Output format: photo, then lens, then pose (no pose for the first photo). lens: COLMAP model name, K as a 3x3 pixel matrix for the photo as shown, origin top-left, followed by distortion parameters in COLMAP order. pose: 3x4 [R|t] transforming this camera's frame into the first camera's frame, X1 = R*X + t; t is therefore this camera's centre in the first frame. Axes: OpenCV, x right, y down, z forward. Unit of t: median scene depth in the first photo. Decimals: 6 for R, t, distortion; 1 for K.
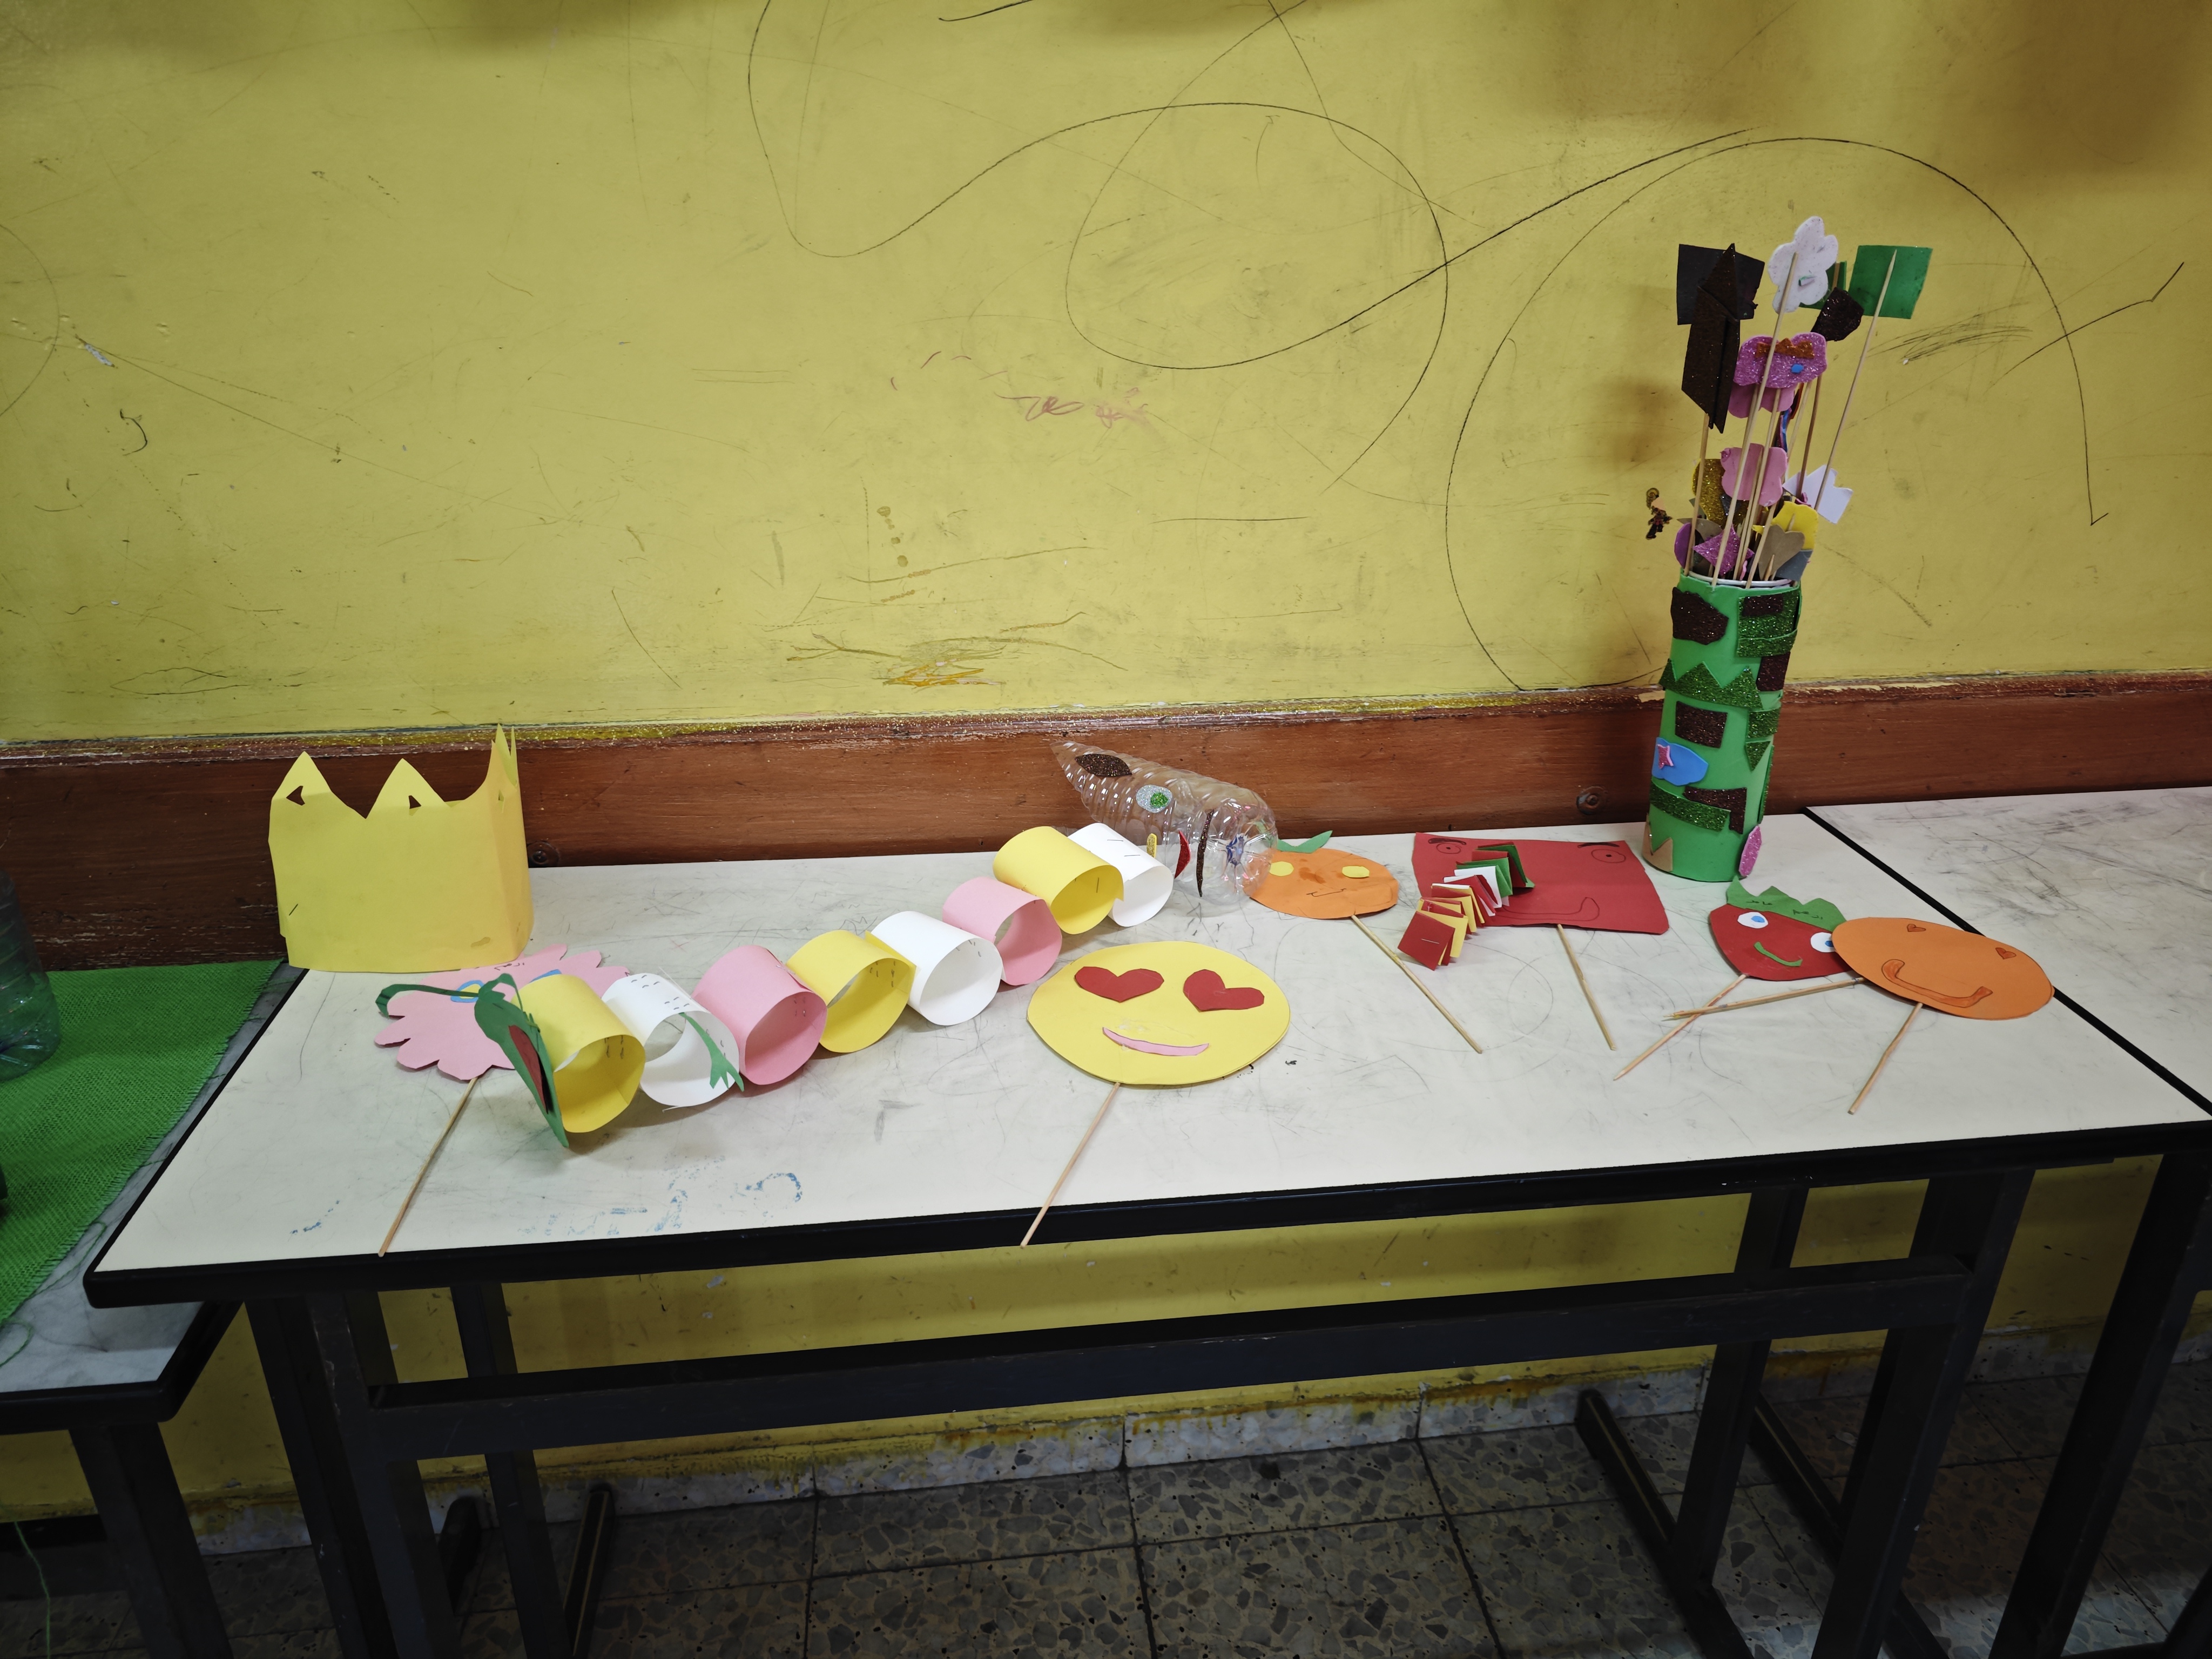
lens RADIAL K [[1482.1, 0, 1108.3], [0, 1482.1, 831.2], [0, 0, 1]] dist [0.037645, -0.051115]
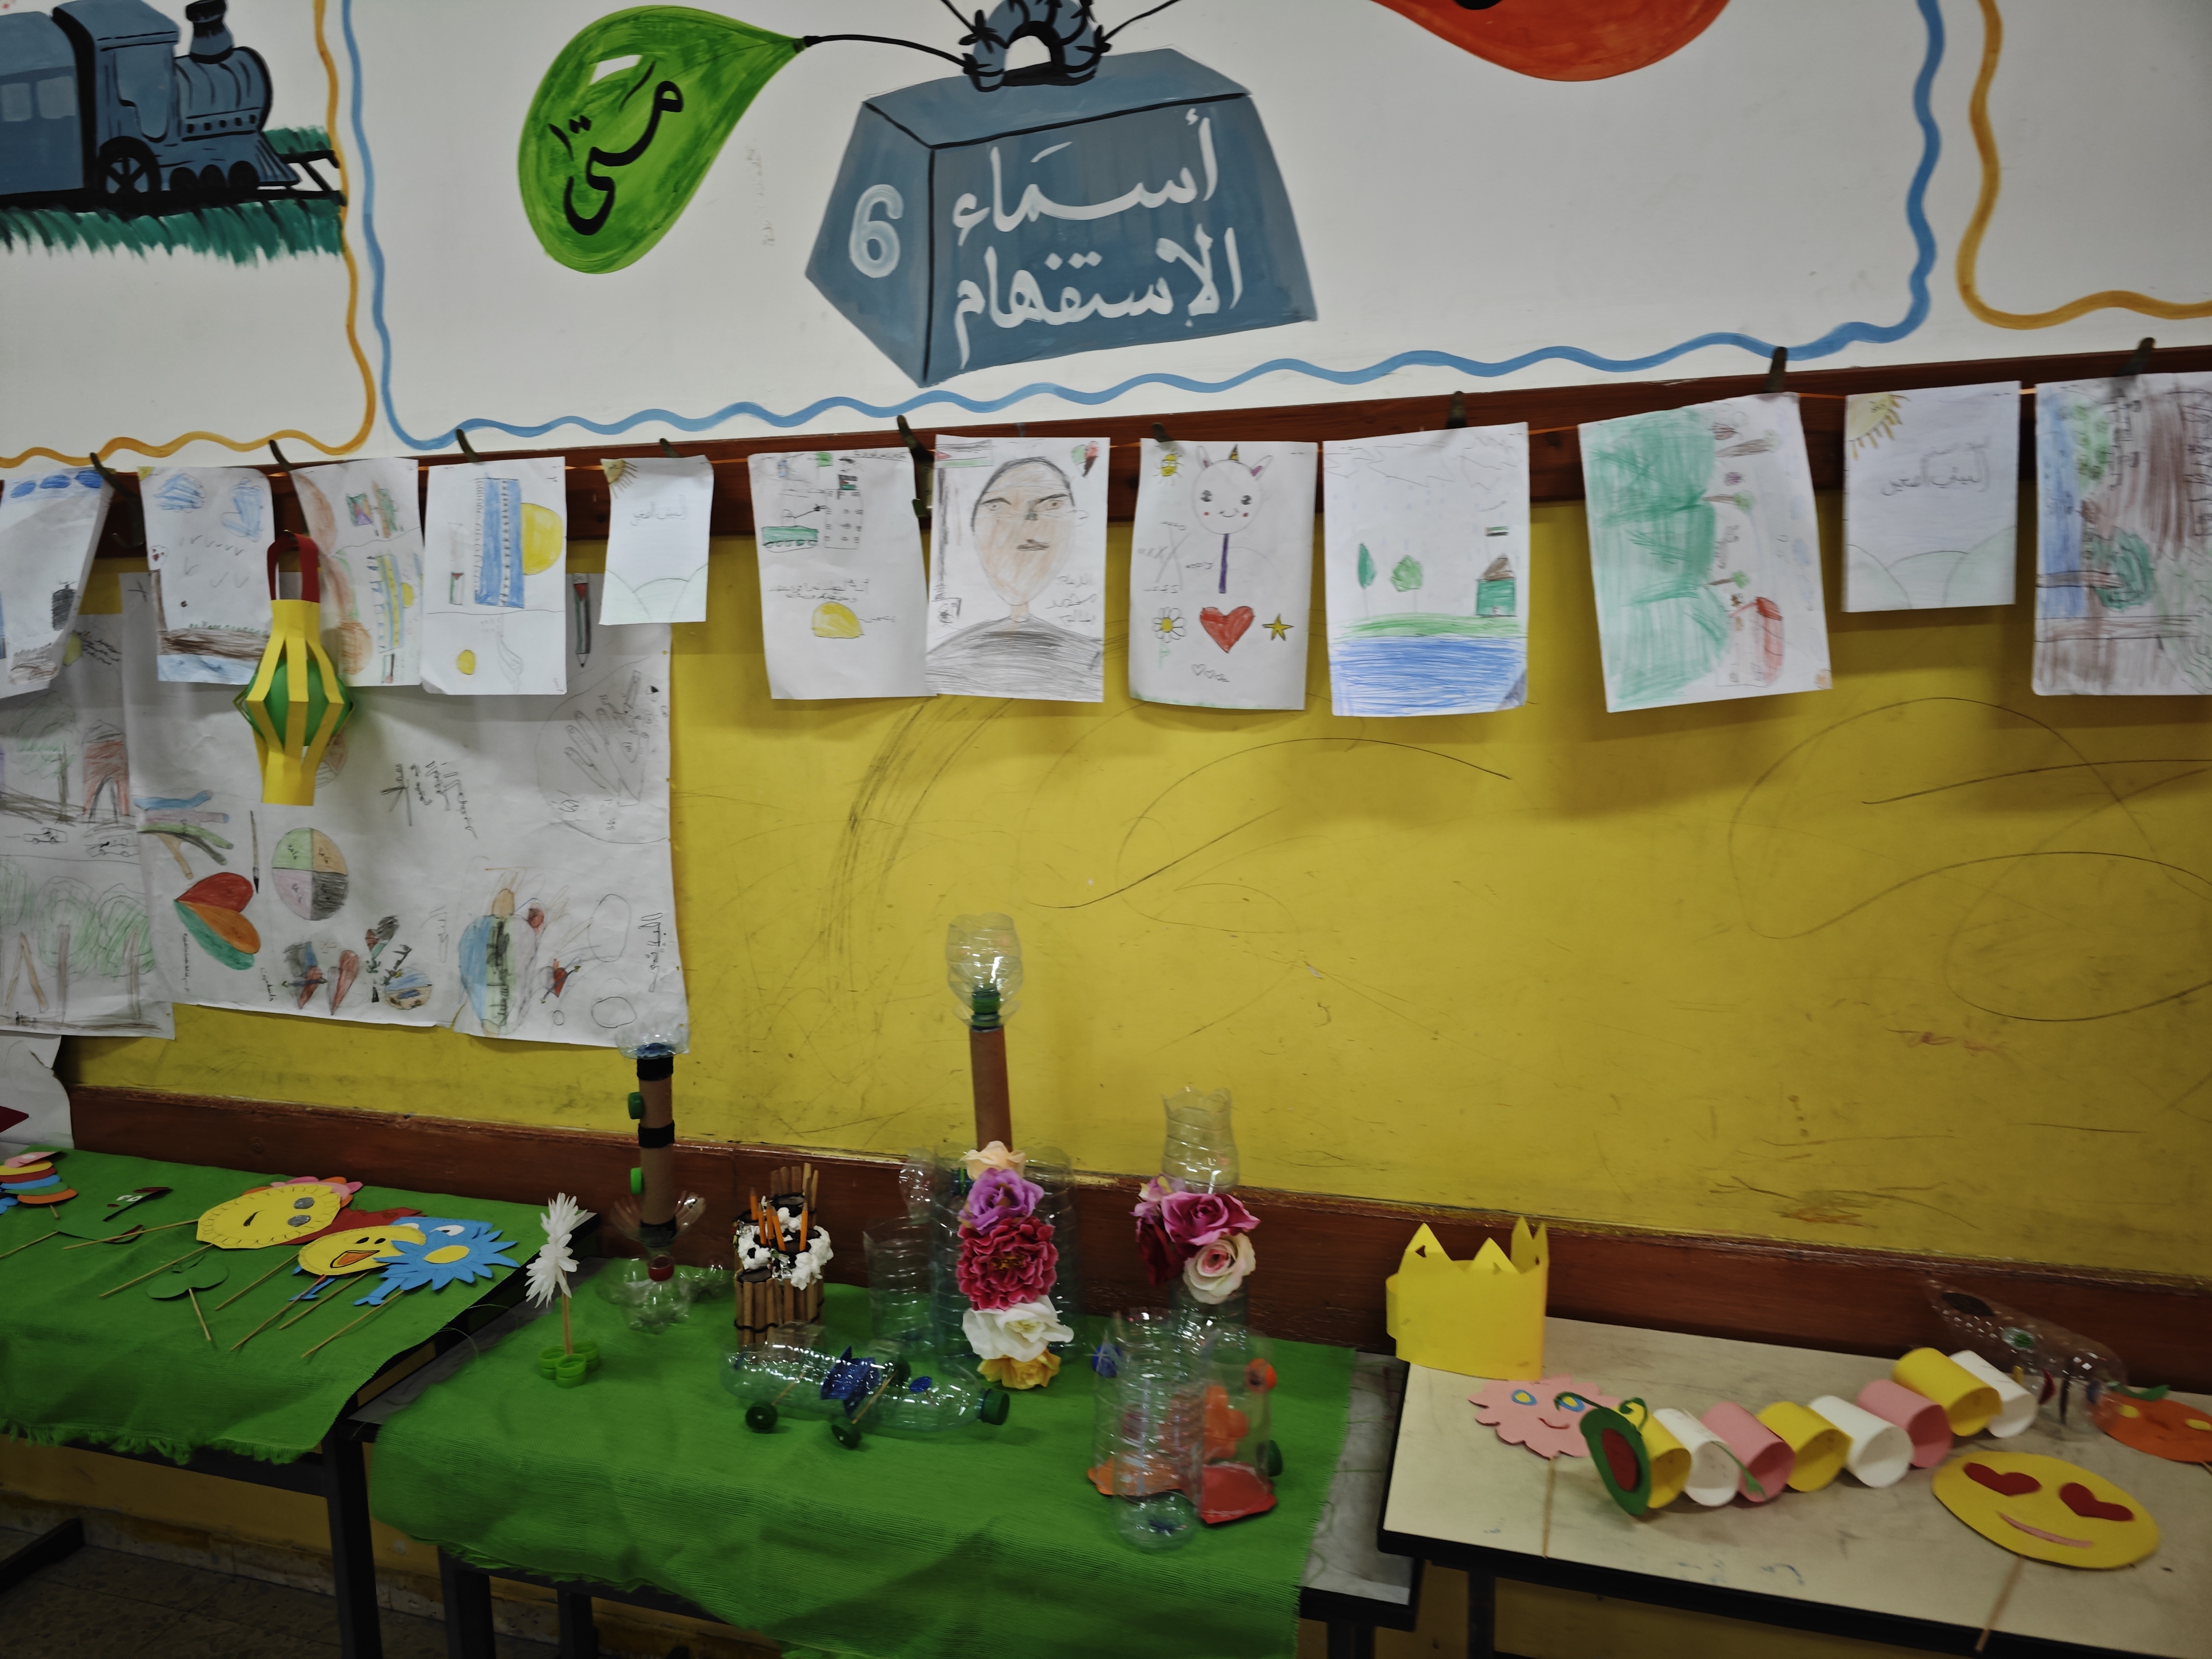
lens RADIAL K [[1439.4, 0, 1095.1], [0, 1439.4, 835.4], [0, 0, 1]] dist [0.000651, -0.006451]
pose [[0.904155, 0.027456, -0.426322, -0.184938], [-0.142336, 0.960275, -0.240026, -0.029087], [0.402796, 0.277702, 0.872145, -0.602501]]
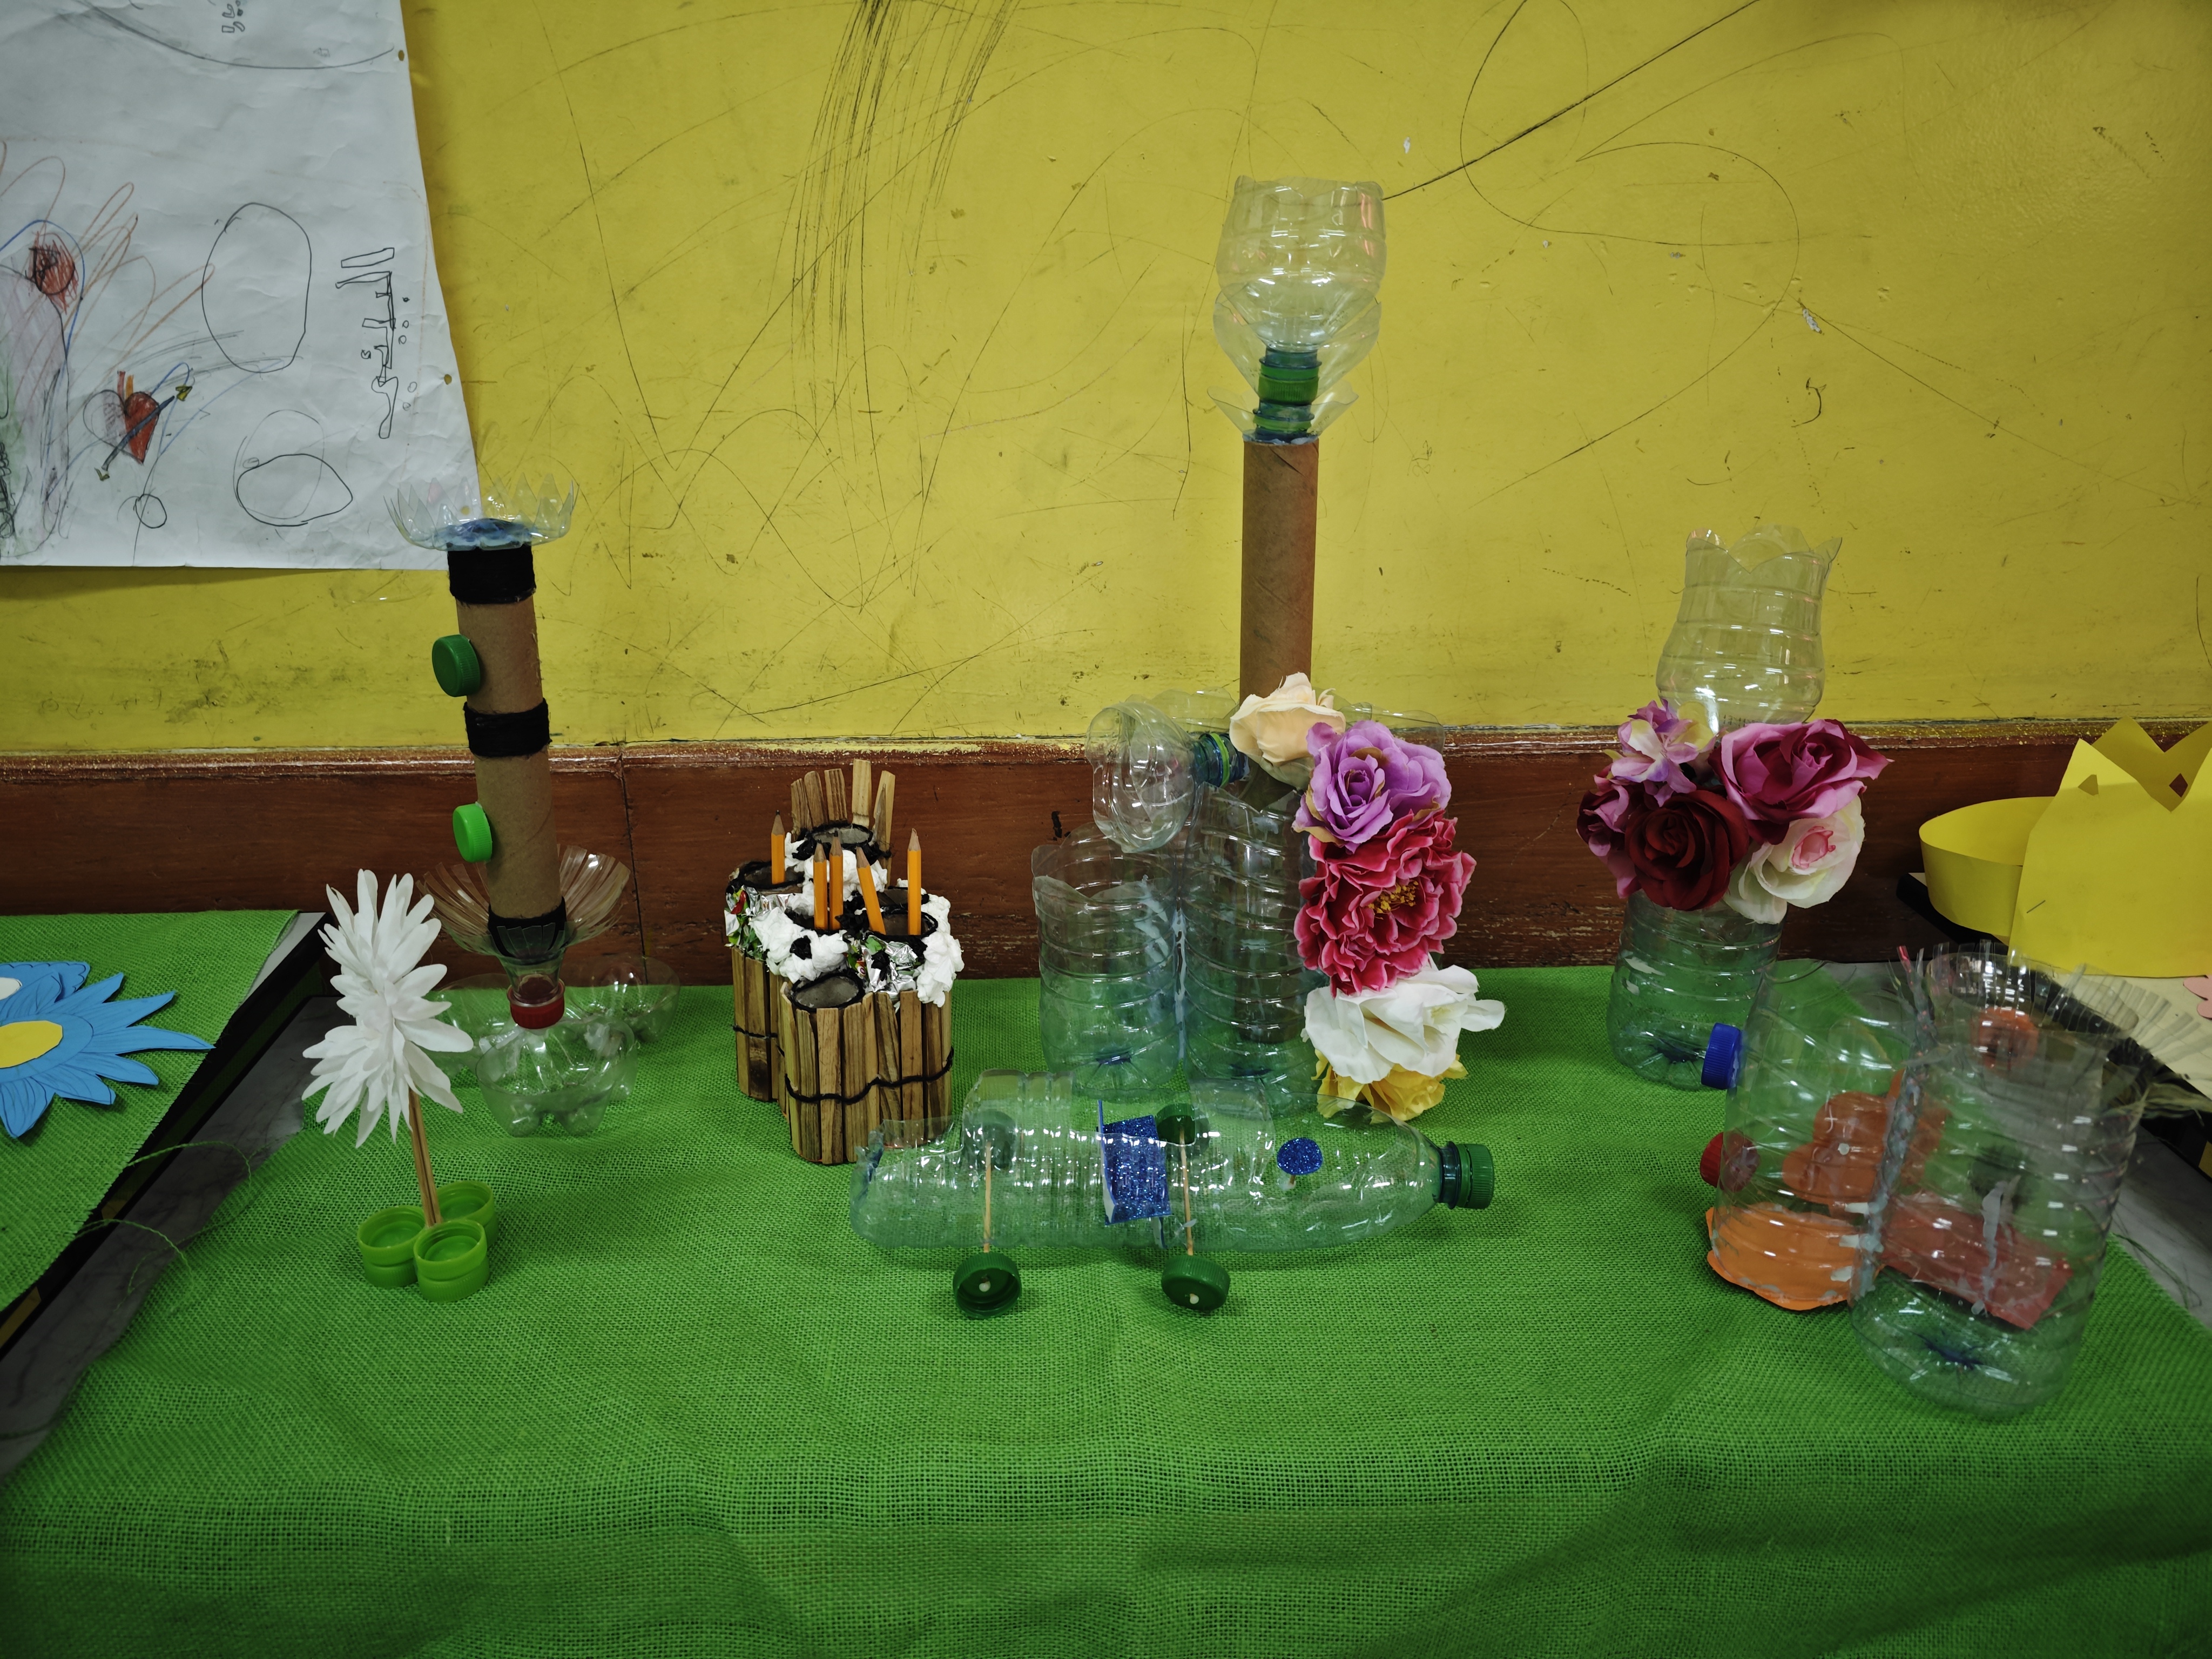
lens RADIAL K [[1482.1, 0, 1108.3], [0, 1482.1, 831.2], [0, 0, 1]] dist [0.037645, -0.051115]
pose [[0.995577, 0.028699, -0.089463, -0.987586], [-0.030461, 0.999367, -0.018387, 0.036196], [0.088879, 0.021031, 0.995820, 0.016584]]
